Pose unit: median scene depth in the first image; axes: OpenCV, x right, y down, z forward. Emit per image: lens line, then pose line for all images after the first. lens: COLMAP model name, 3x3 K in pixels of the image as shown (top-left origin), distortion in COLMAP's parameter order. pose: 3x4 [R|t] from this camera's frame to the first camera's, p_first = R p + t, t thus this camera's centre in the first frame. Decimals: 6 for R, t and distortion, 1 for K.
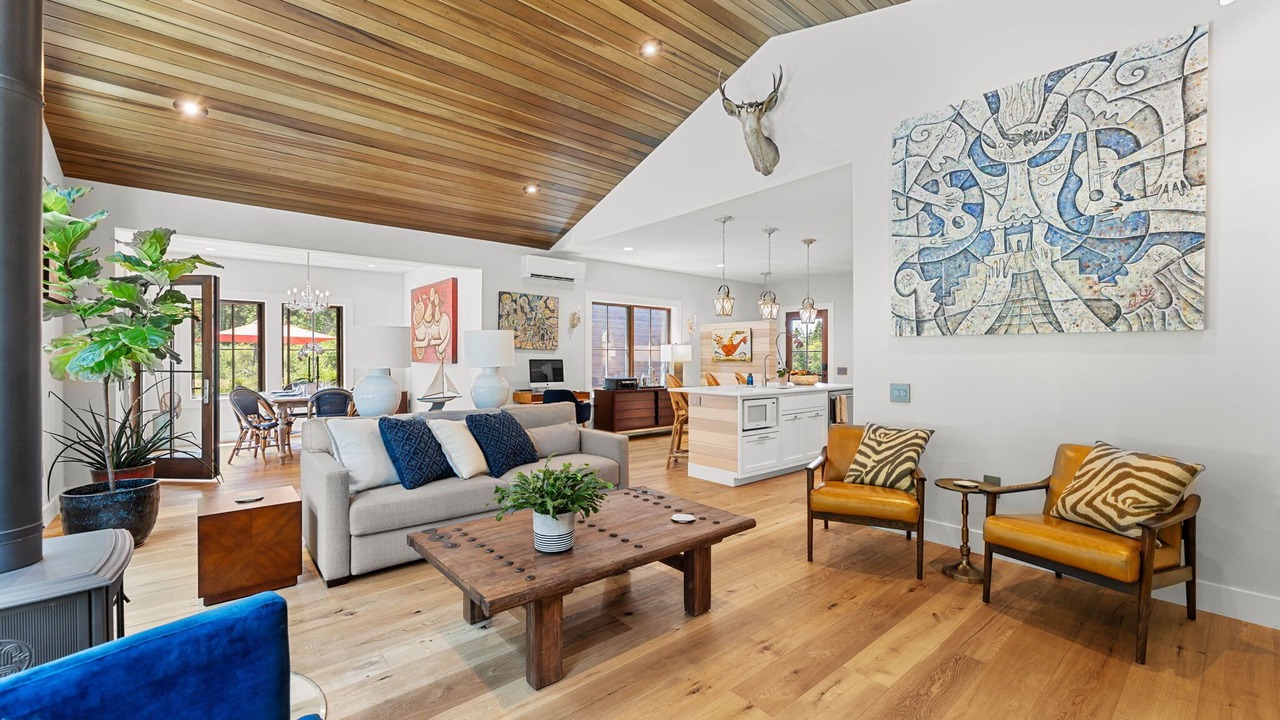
lens RADIAL K [[515.6, 0, 640.0], [0, 515.6, 360.0], [0, 0, 1]] dist [0.000526, 0.000066]
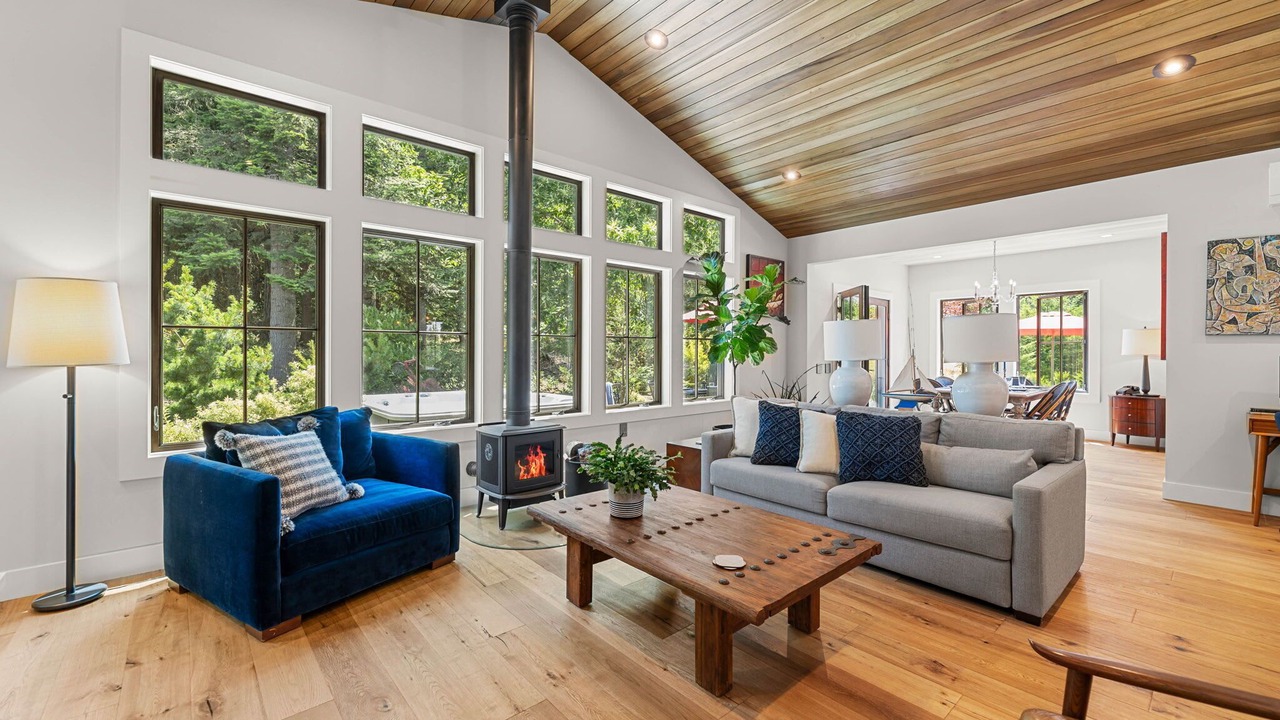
lens RADIAL K [[516.3, 0, 641.2], [0, 516.3, 350.9], [0, 0, 1]] dist [-0.003755, -0.000108]
pose [[0.021586, 0.001144, -0.999766, 0.307361], [-0.007266, 0.999973, 0.000987, -0.000570], [0.999741, 0.007243, 0.021594, 0.313685]]
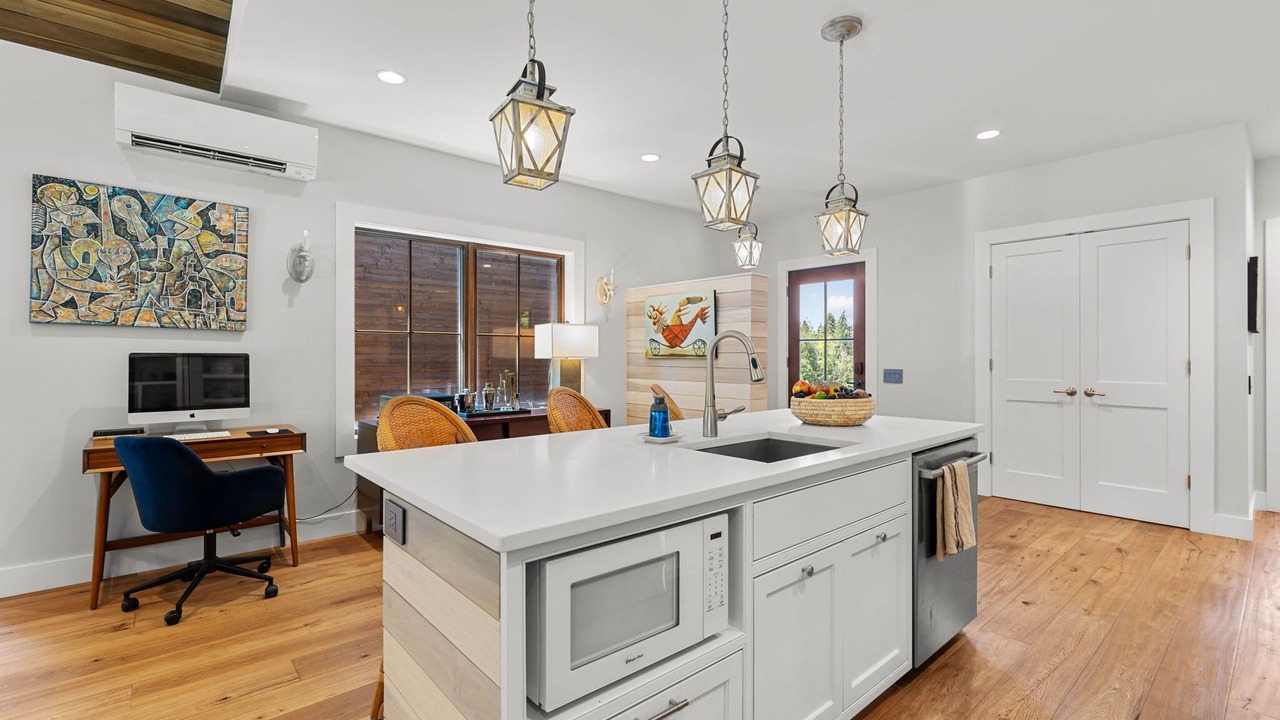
lens RADIAL K [[563.2, 0, 640.0], [0, 563.2, 360.0], [0, 0, 1]] dist [-0.001179, -0.000027]
pose [[0.999958, -0.000559, 0.009117, 0.167768], [0.000511, 0.999985, 0.005363, 0.001904], [-0.009119, -0.005358, 0.999944, 0.563014]]
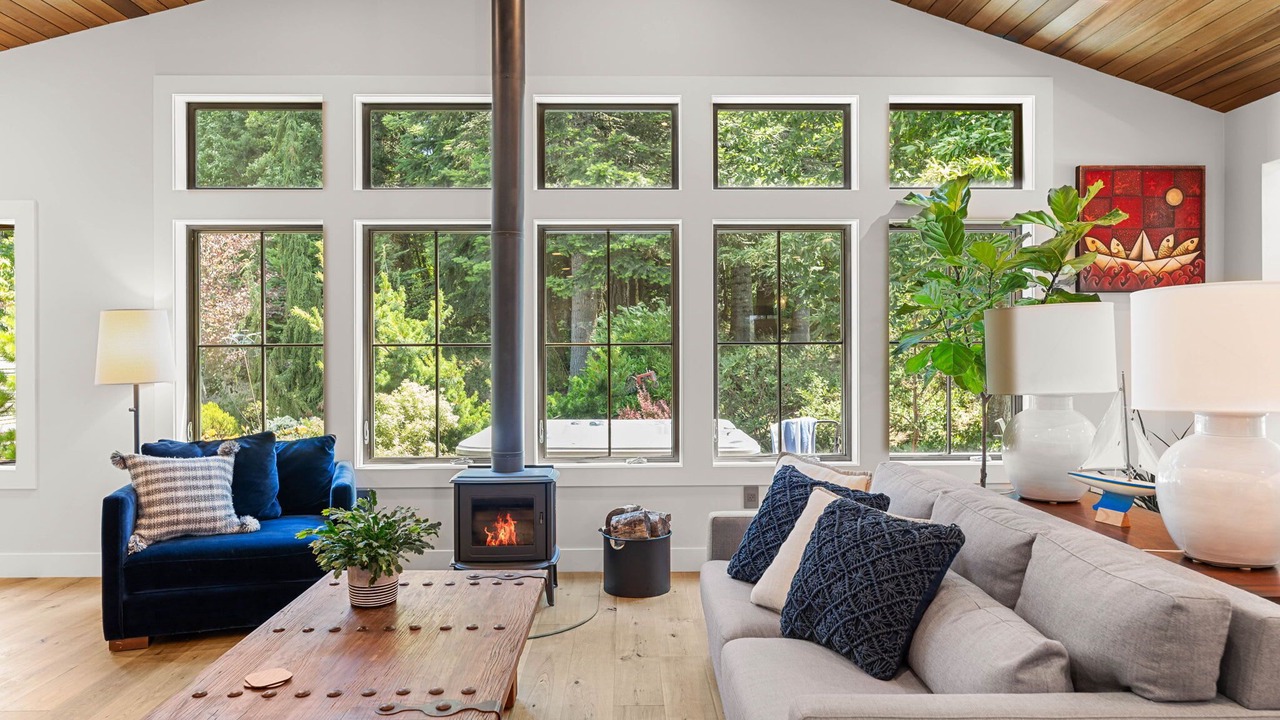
lens RADIAL K [[831.2, 0, 637.8], [0, 831.2, 355.9], [0, 0, 1]] dist [-0.000537, -0.000070]
pose [[-0.634048, 0.004732, -0.773279, 0.188118], [0.000338, 0.999983, 0.005843, -0.013650], [0.773294, 0.003444, -0.634039, 0.681997]]
